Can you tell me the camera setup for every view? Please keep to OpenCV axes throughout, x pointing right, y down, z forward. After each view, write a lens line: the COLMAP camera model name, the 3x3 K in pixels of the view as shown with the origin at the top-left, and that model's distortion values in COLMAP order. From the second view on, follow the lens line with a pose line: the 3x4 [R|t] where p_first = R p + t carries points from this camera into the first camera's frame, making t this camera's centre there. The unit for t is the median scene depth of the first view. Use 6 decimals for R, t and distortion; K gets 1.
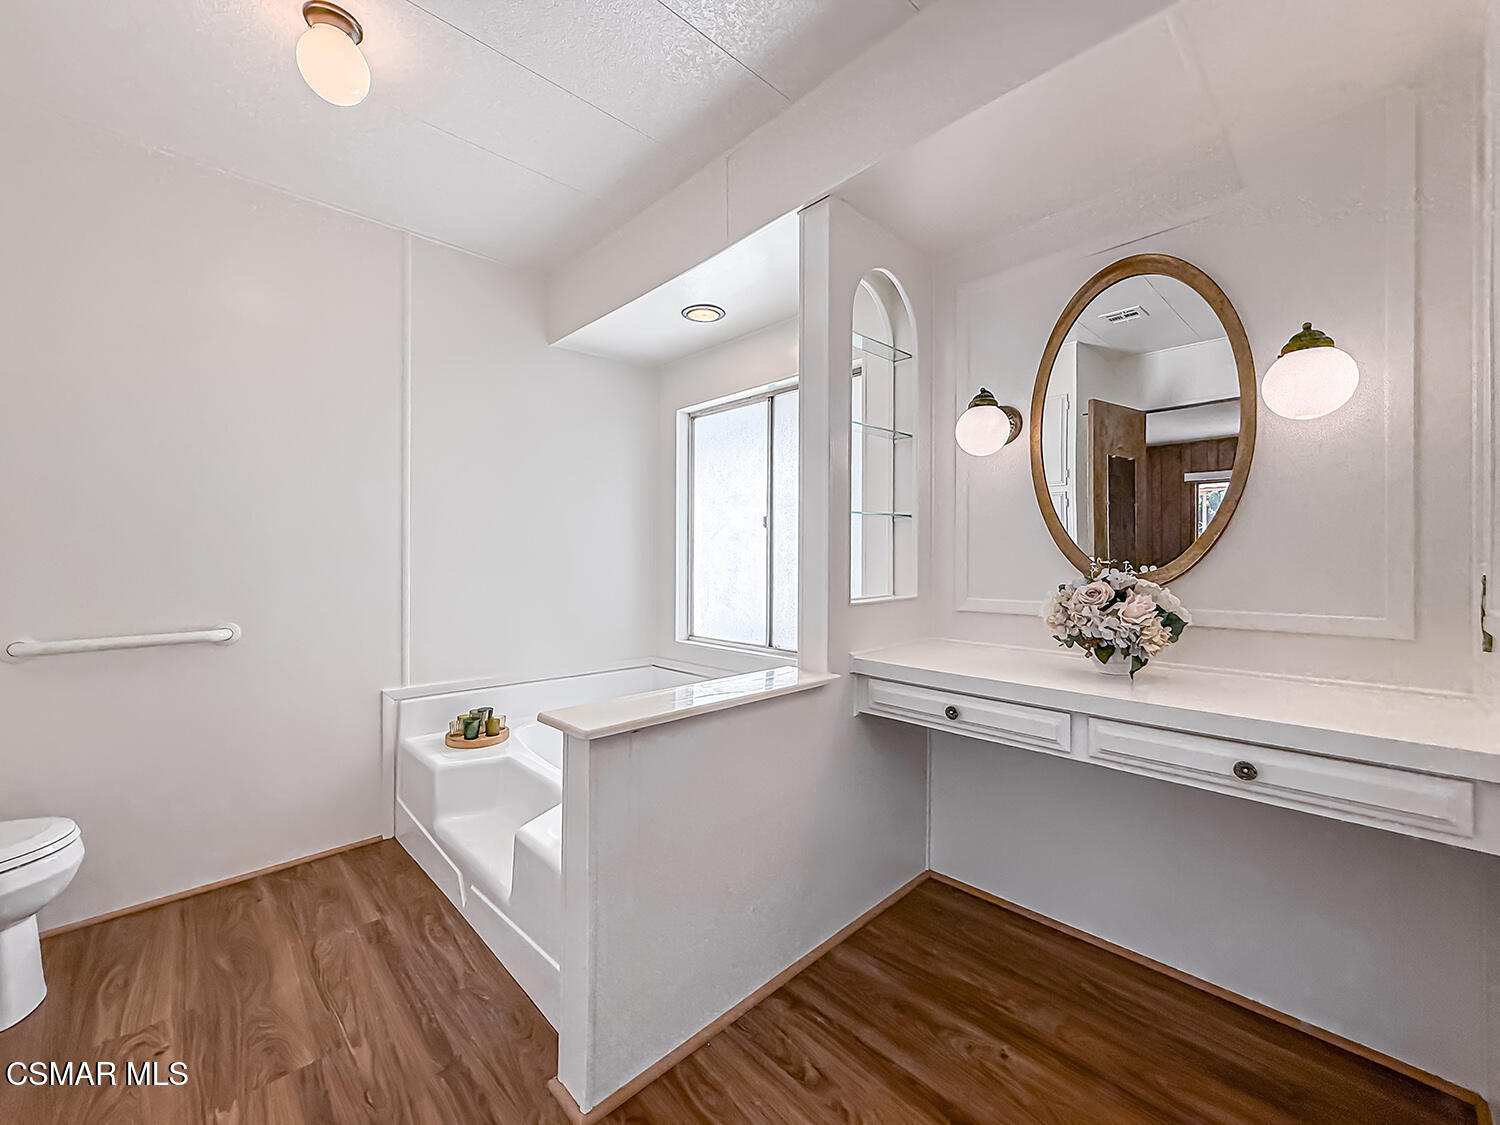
lens RADIAL K [[621.3, 0, 752.0], [0, 621.3, 566.1], [0, 0, 1]] dist [0.006806, -0.000019]
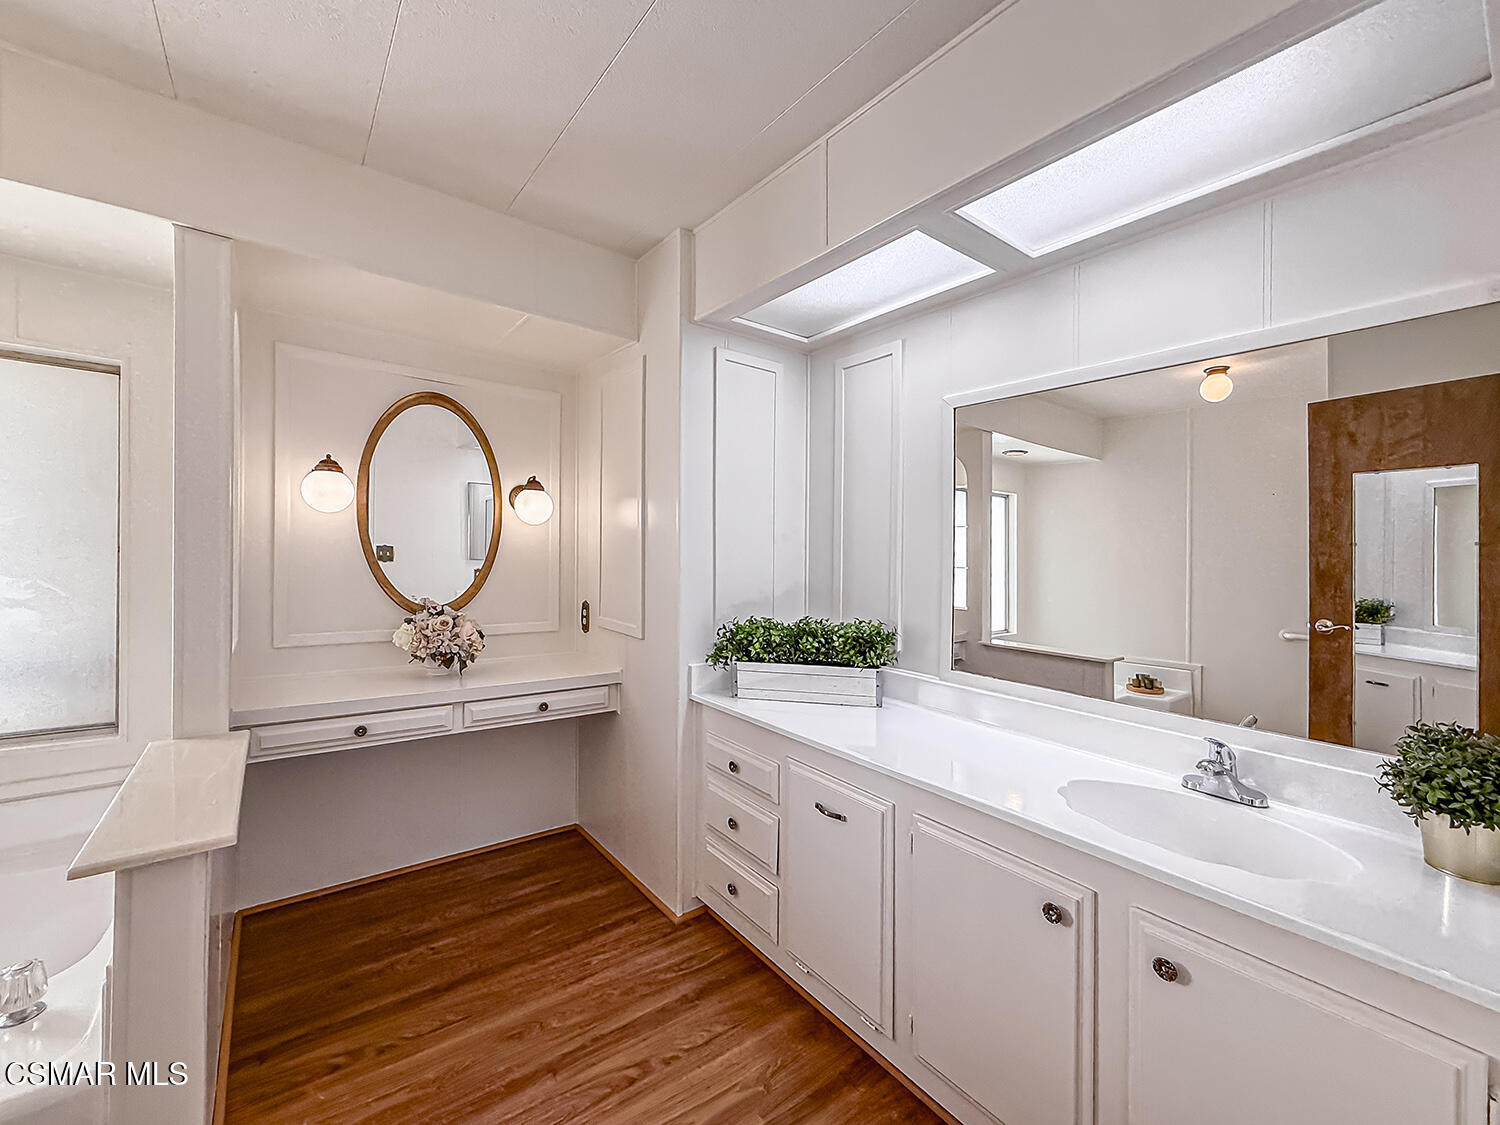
lens RADIAL K [[621.3, 0, 754.8], [0, 621.3, 562.1], [0, 0, 1]] dist [0.006806, -0.000019]
pose [[0.099065, -0.003250, 0.995076, -0.906096], [-0.004940, 0.999981, 0.003758, -0.118583], [-0.995069, -0.005287, 0.099047, 0.105449]]
